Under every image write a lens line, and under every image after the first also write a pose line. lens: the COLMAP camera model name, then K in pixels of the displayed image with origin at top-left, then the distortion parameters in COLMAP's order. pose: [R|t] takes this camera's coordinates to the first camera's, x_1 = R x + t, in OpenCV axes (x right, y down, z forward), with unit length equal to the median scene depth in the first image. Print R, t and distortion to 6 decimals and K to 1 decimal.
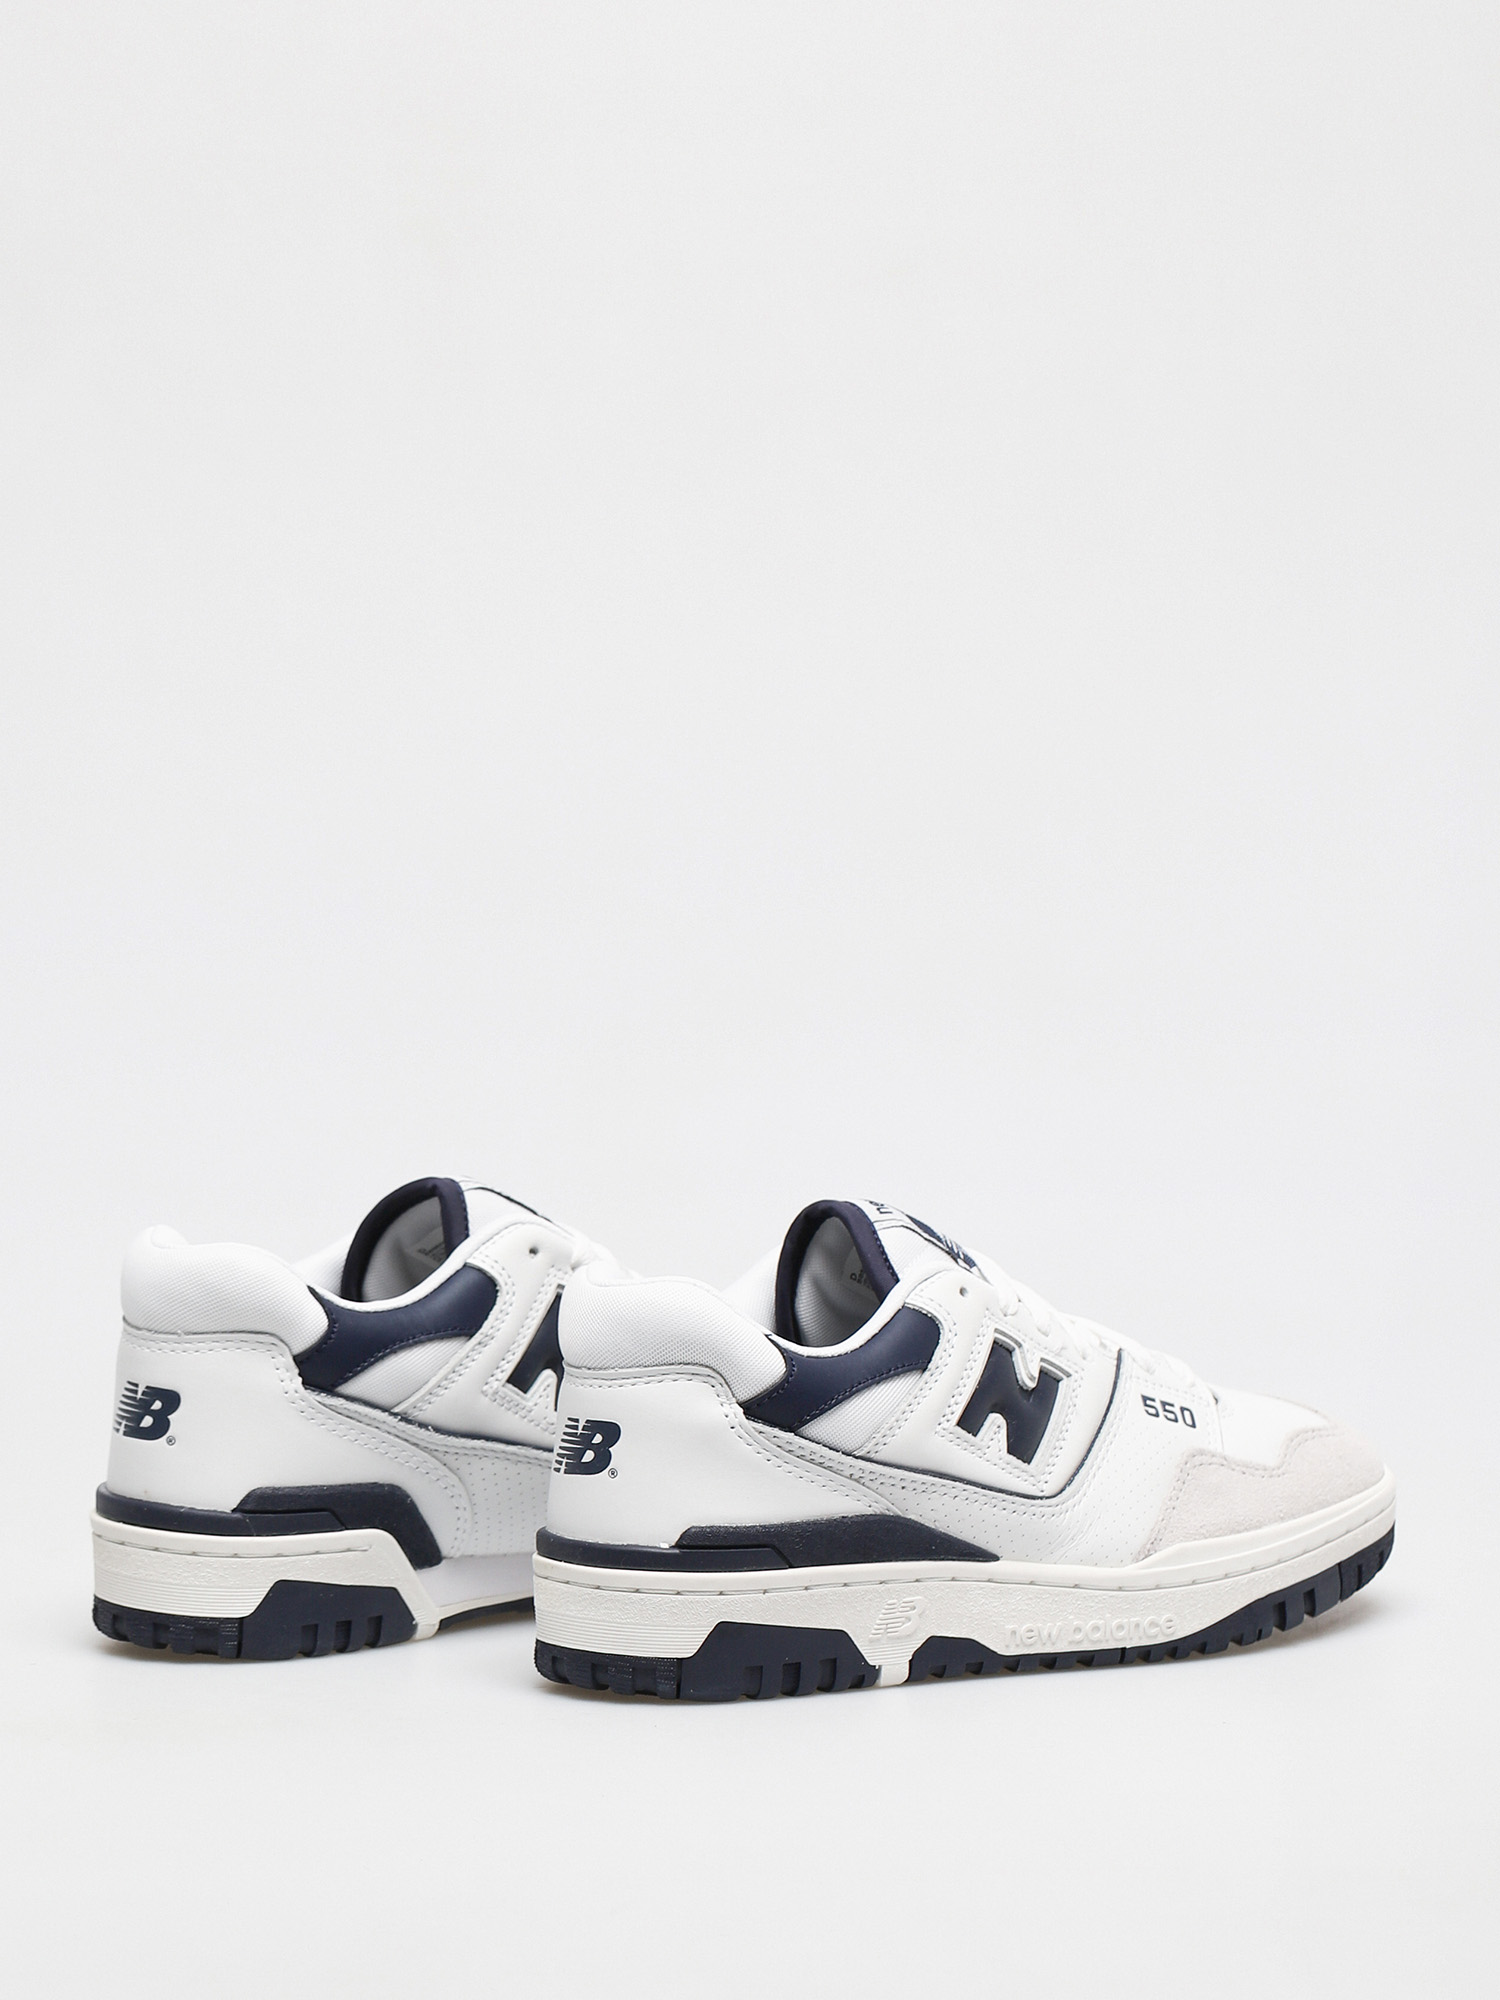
lens RADIAL K [[7692.3, 0, 750.0], [0, 7692.3, 1000.0], [0, 0, 1]] dist [-0.013466, 6.231595]
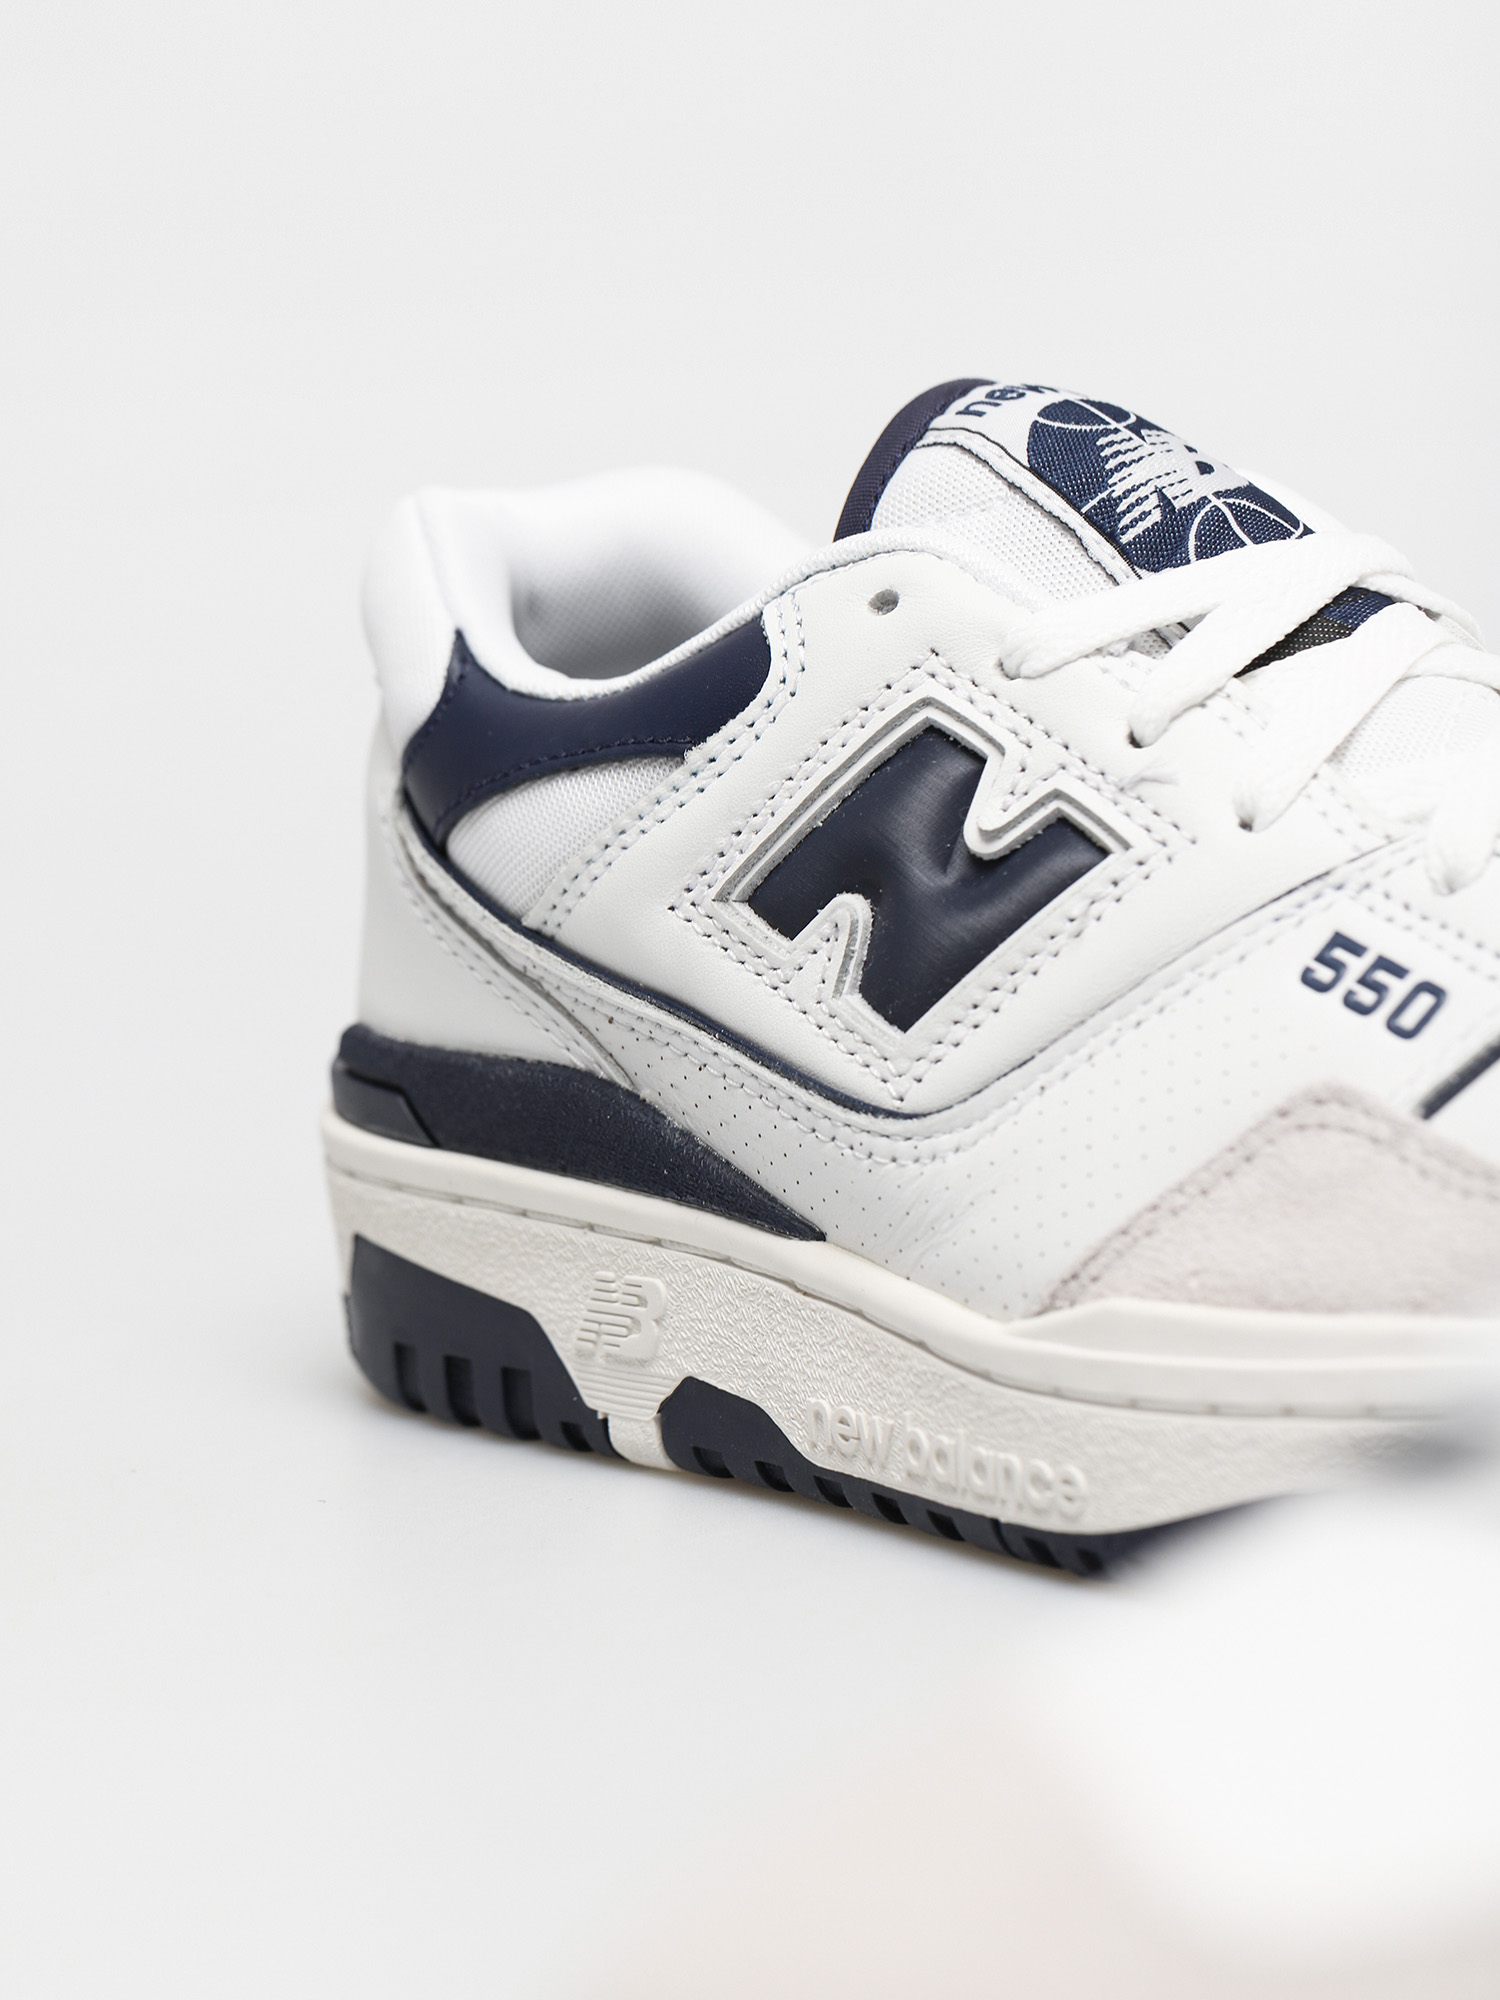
lens RADIAL K [[7692.3, 0, 750.0], [0, 7692.3, 1000.0], [0, 0, 1]] dist [-0.013466, 6.231595]
pose [[0.112513, 0.129204, -0.985214, 0.441920], [-0.051045, 0.990952, 0.124128, 0.007783], [0.992338, 0.036324, 0.118090, 0.941020]]
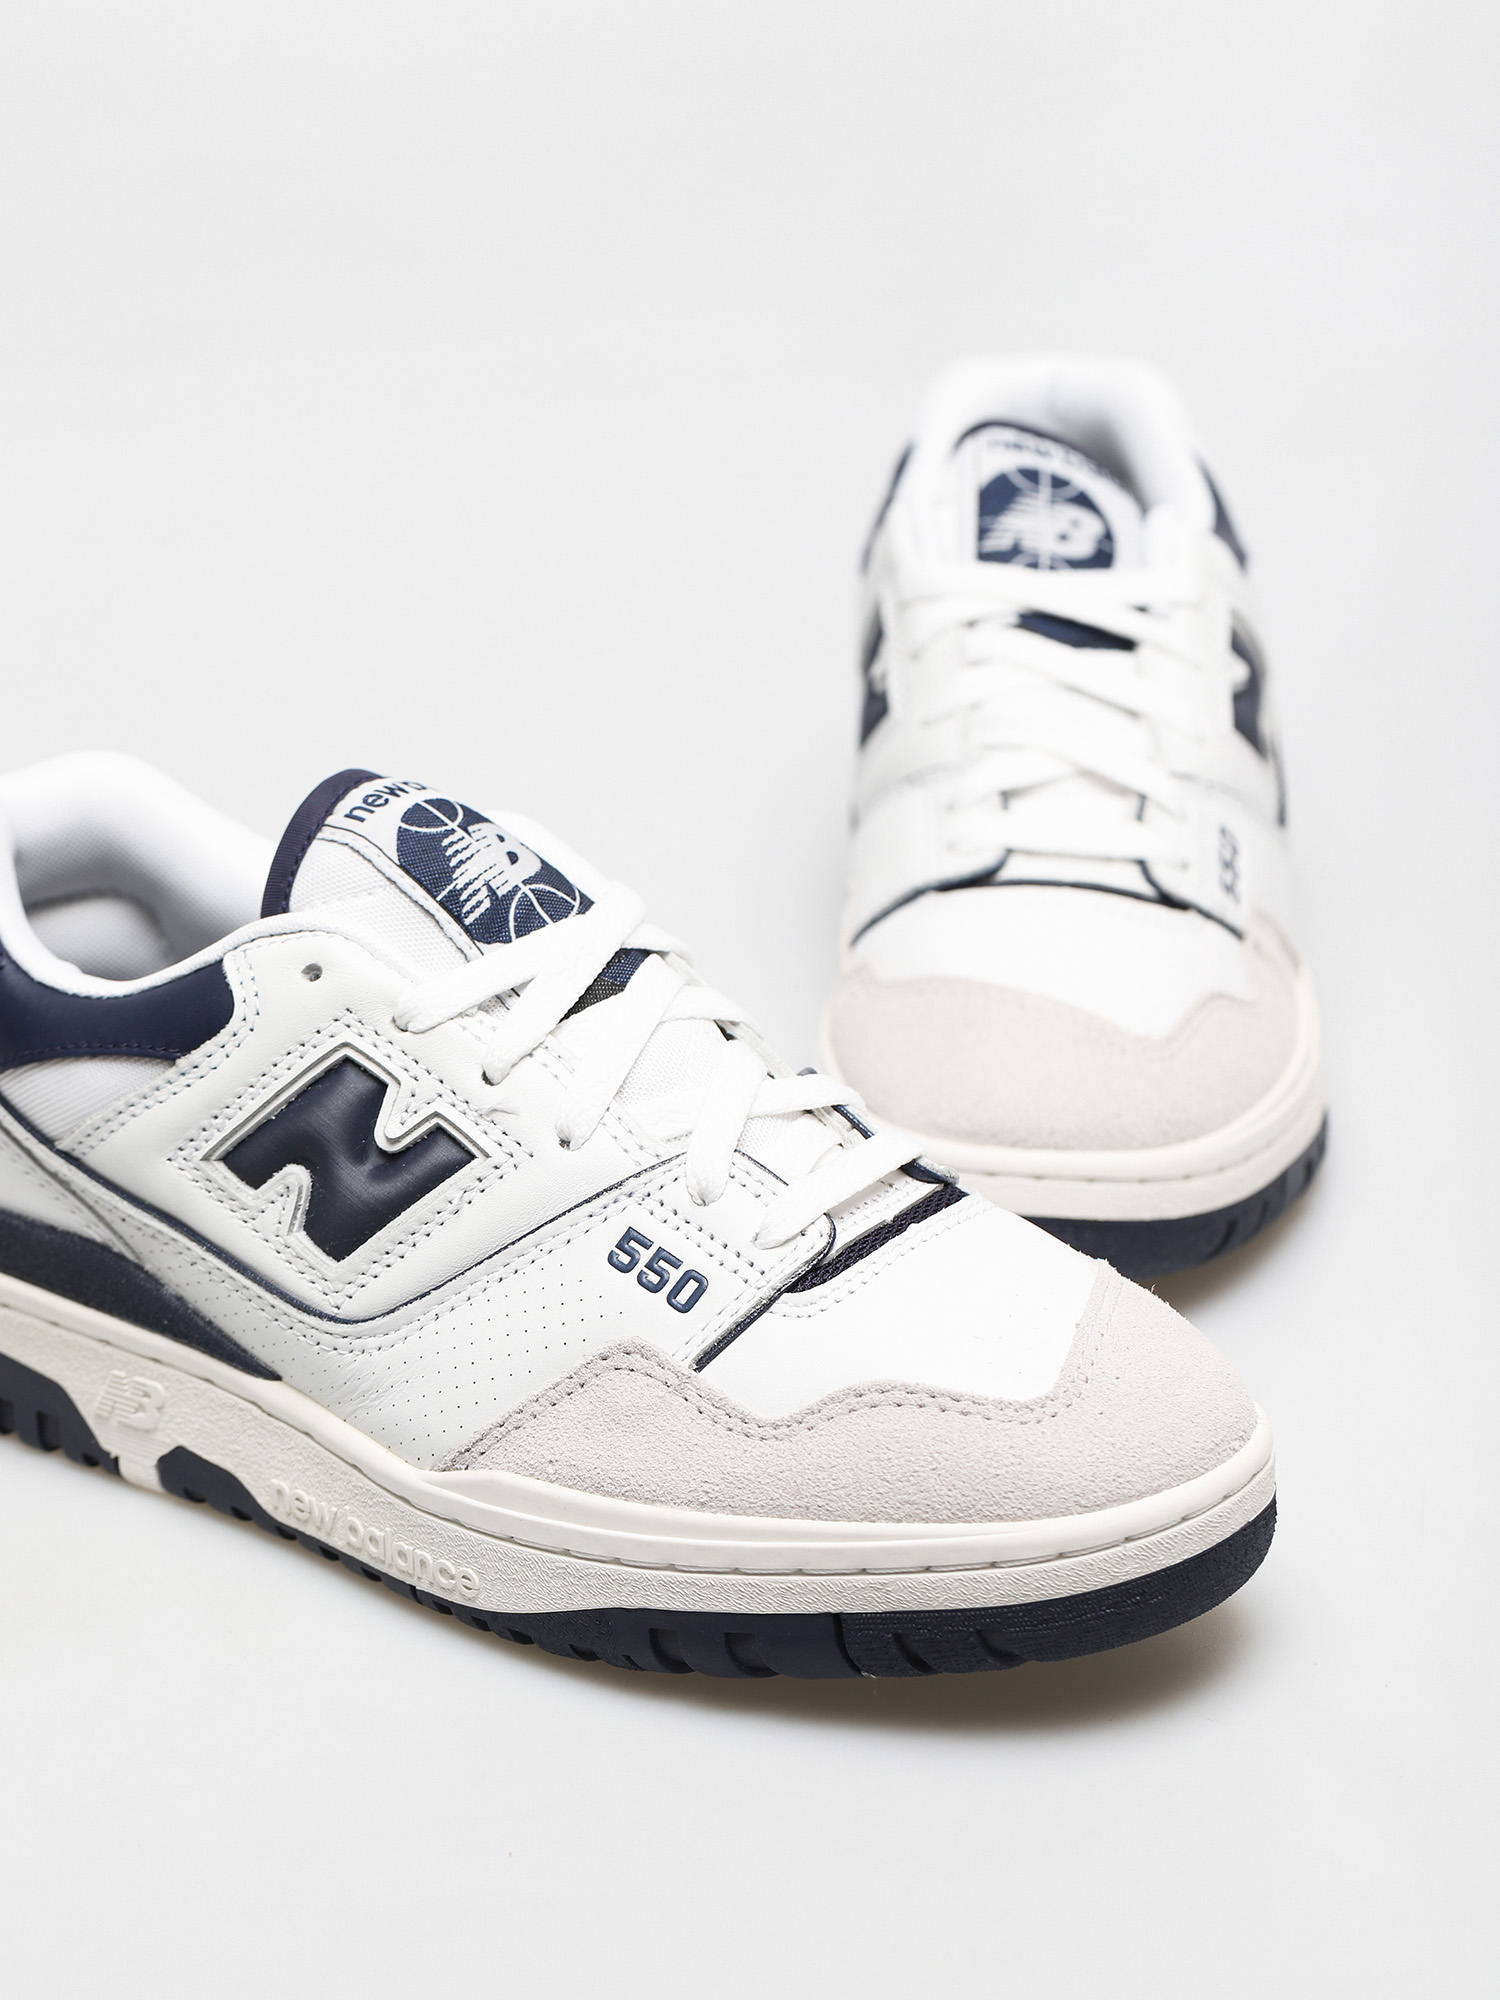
lens RADIAL K [[7692.3, 0, 750.0], [0, 7692.3, 1000.0], [0, 0, 1]] dist [-0.013466, 6.231595]
pose [[0.295387, 0.338503, -0.893399, 0.605863], [-0.069176, 0.940250, 0.333383, -0.173874], [0.952870, -0.036675, 0.301154, 0.840197]]
